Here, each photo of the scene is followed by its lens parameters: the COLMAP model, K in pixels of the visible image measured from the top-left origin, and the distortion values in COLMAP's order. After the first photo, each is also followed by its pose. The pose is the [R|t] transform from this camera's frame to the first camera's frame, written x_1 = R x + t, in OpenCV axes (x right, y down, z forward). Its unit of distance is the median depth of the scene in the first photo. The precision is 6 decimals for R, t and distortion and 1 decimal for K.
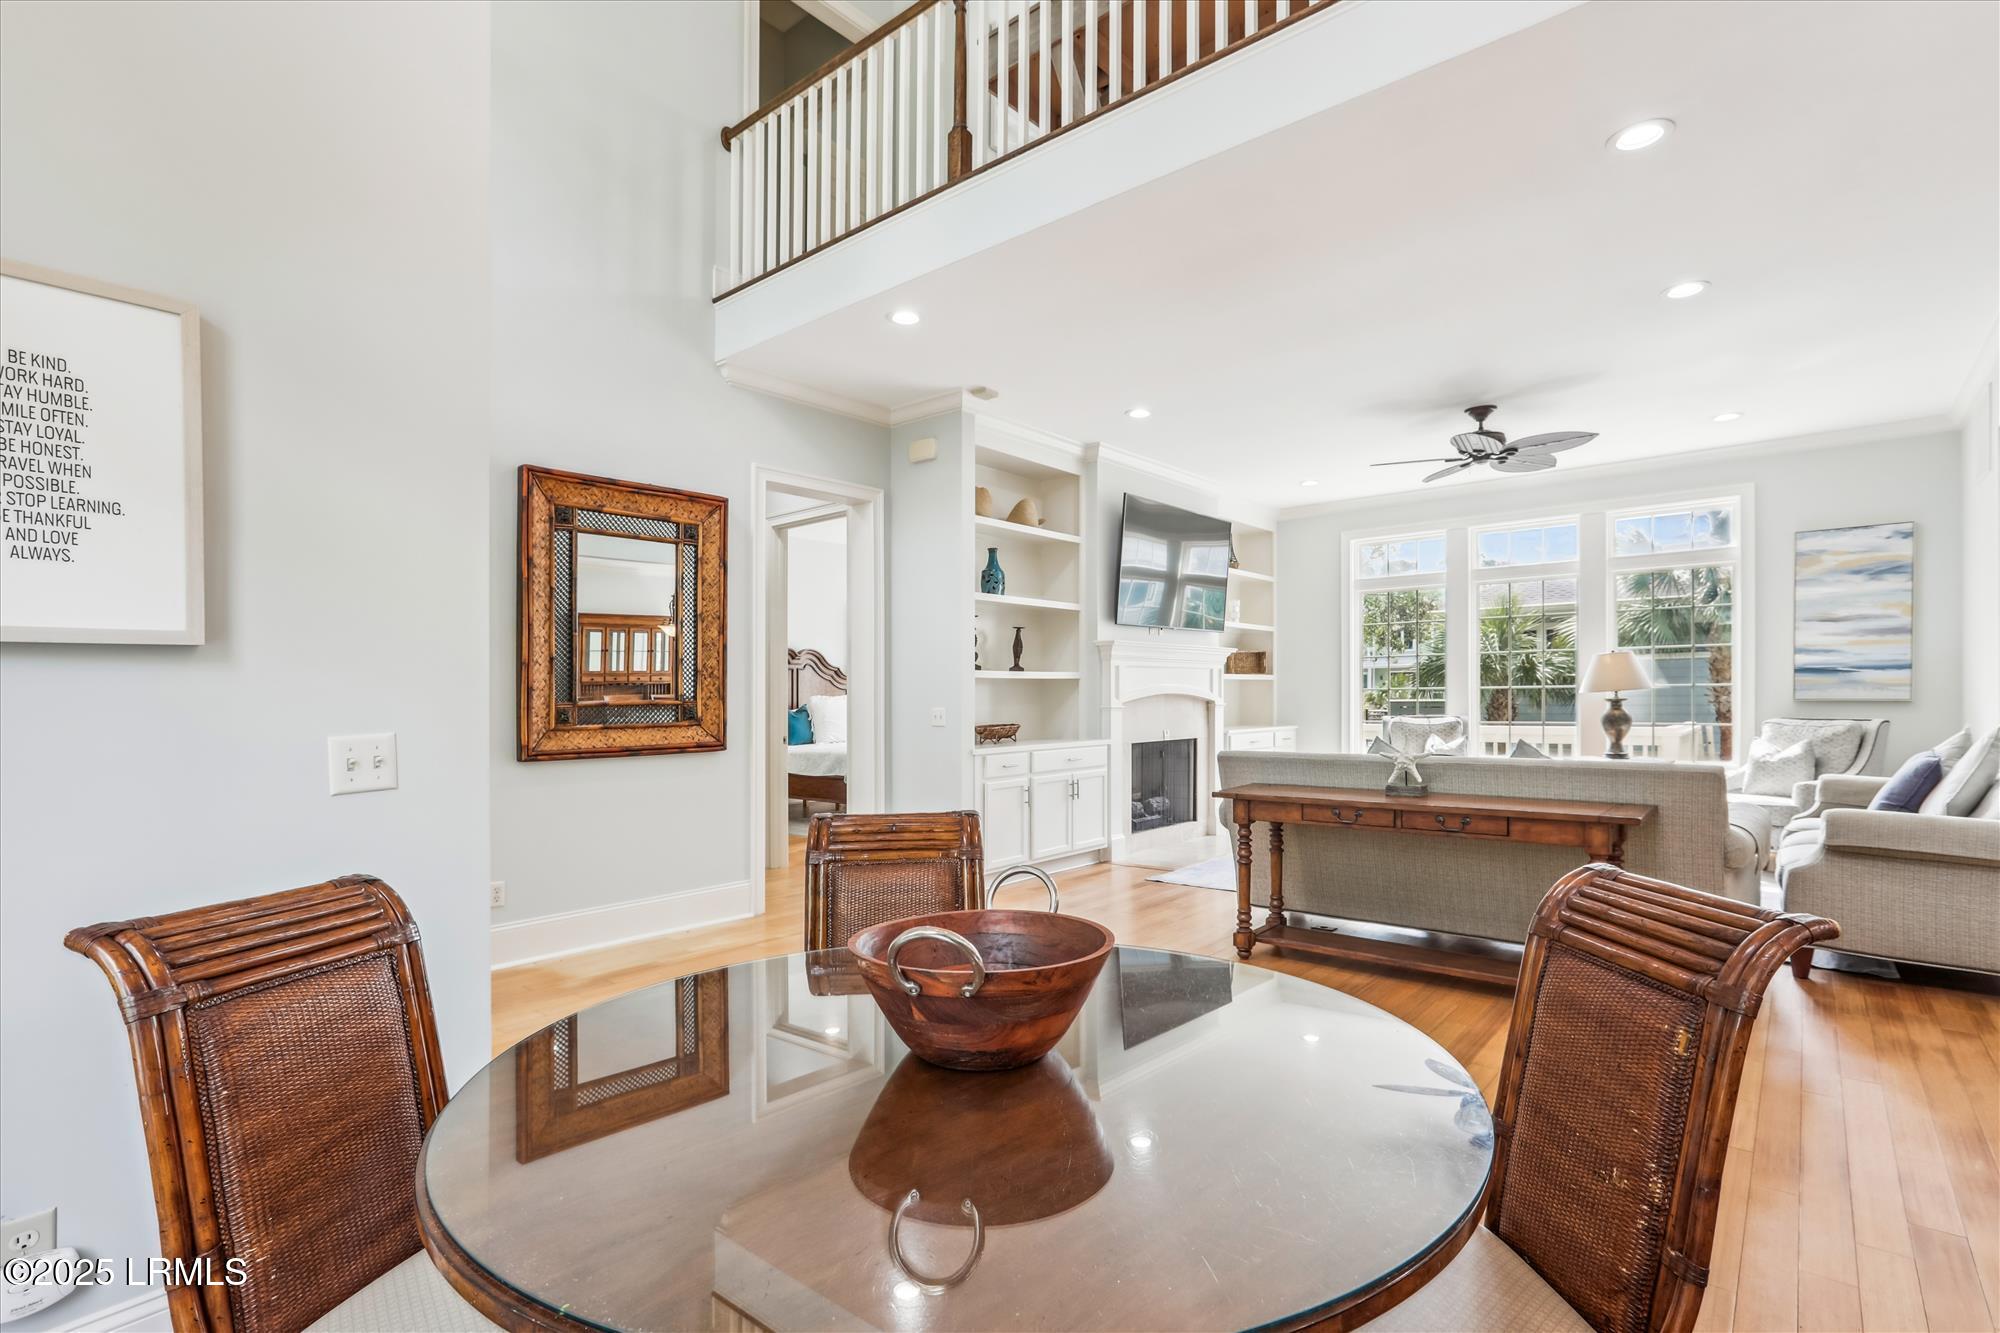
lens RADIAL K [[944.6, 0, 994.5], [0, 944.6, 672.7], [0, 0, 1]] dist [-0.025044, 0.004956]
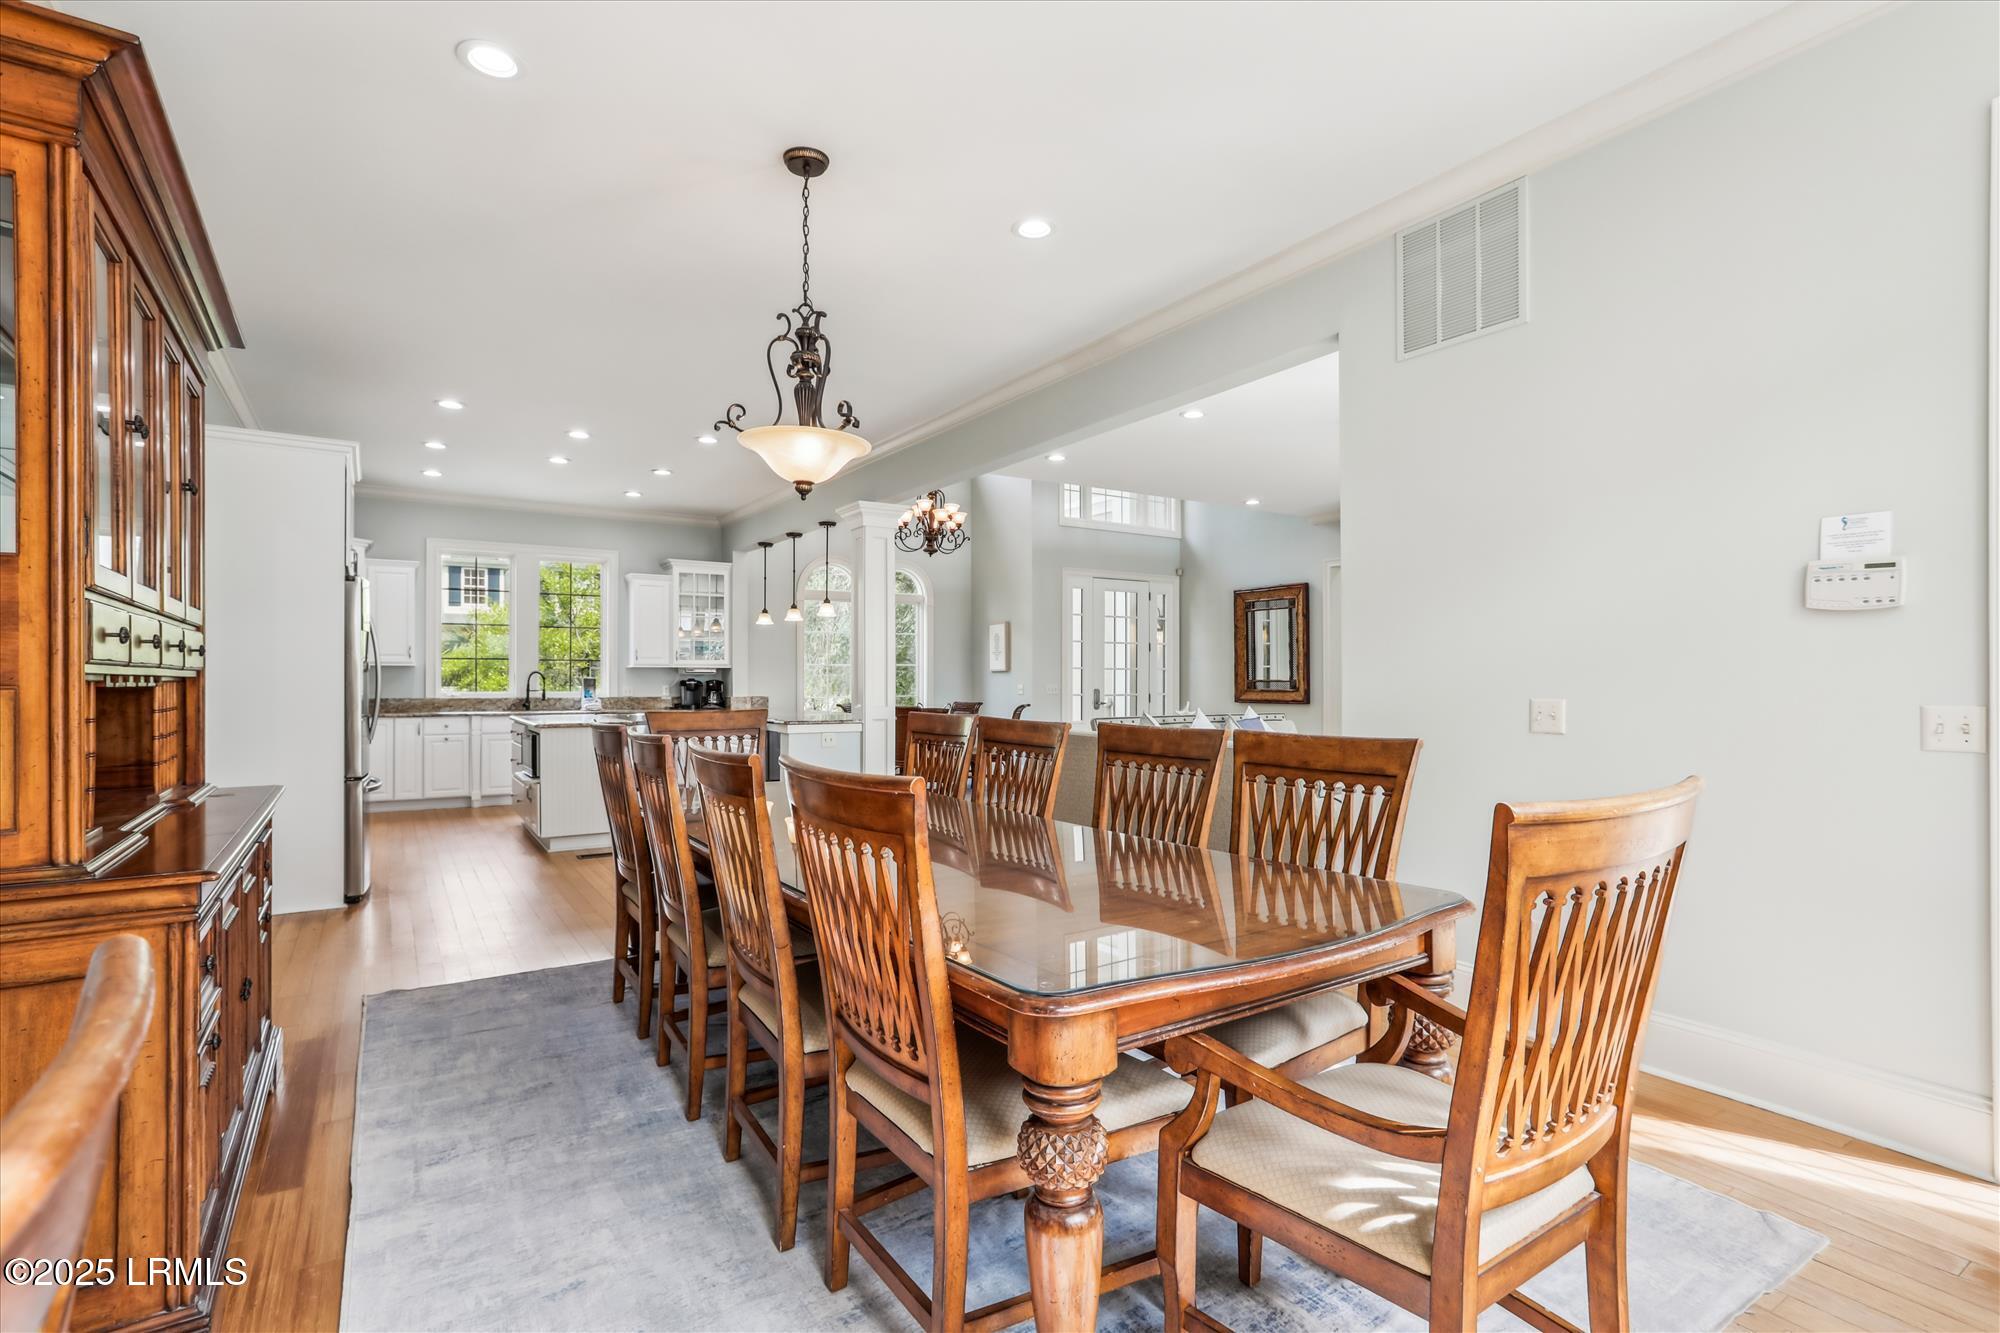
lens RADIAL K [[944.6, 0, 998.1], [0, 944.6, 678.4], [0, 0, 1]] dist [-0.025044, 0.004956]
pose [[-0.273910, 0.008639, -0.961717, 1.508362], [0.026221, 0.999655, 0.001512, 0.002972], [0.961398, -0.024803, -0.274042, 0.723177]]
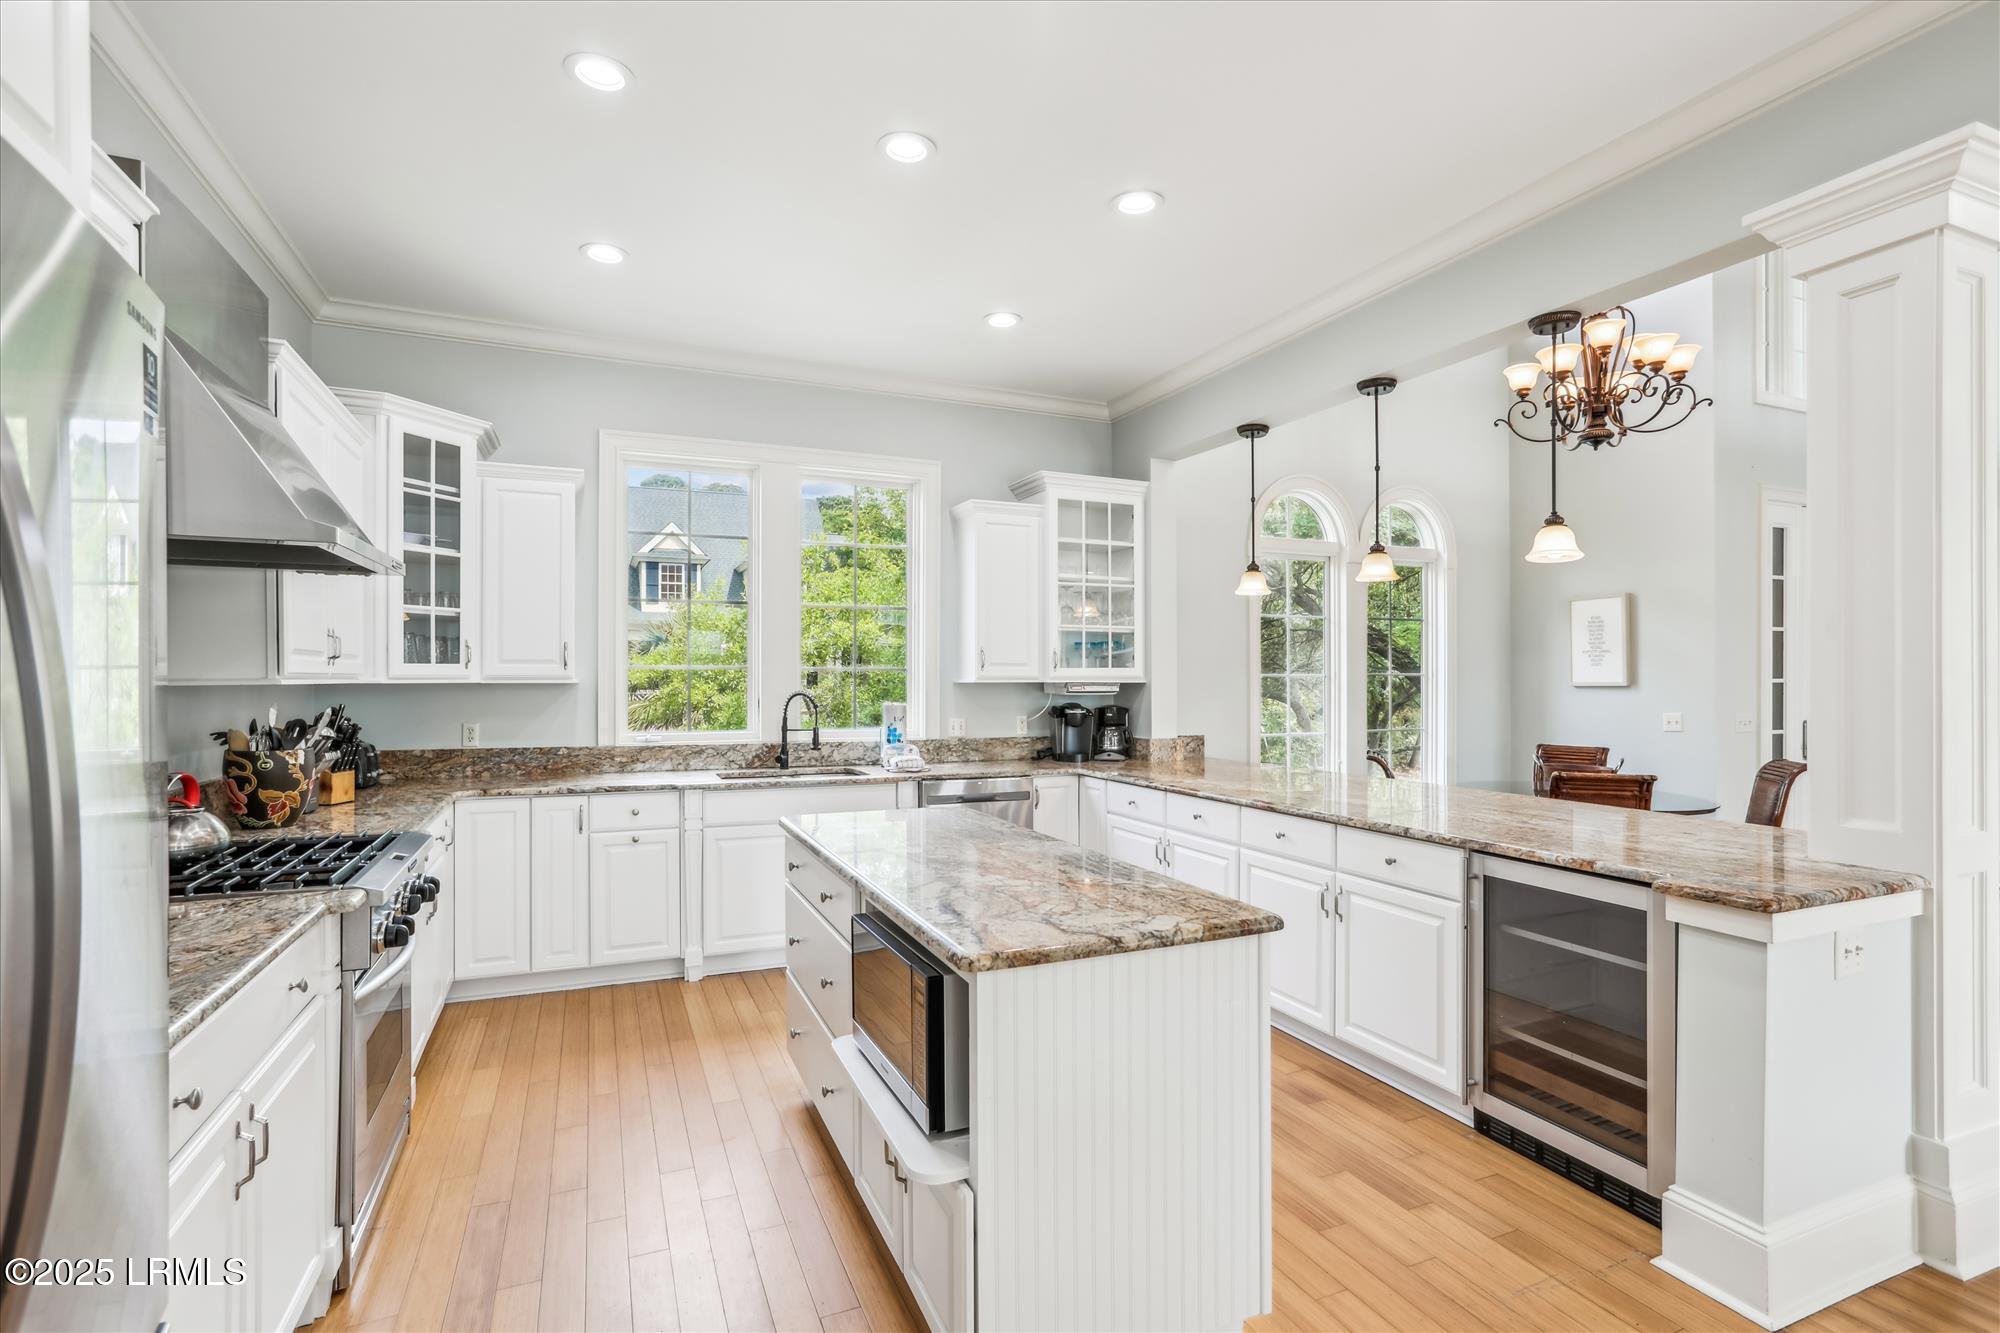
lens RADIAL K [[944.6, 0, 1009.5], [0, 944.6, 673.9], [0, 0, 1]] dist [-0.025044, 0.004956]
pose [[-0.425560, 0.005349, -0.904914, 0.894834], [0.027371, 0.999601, -0.006963, -0.030080], [0.904516, -0.027731, -0.425537, 0.088247]]
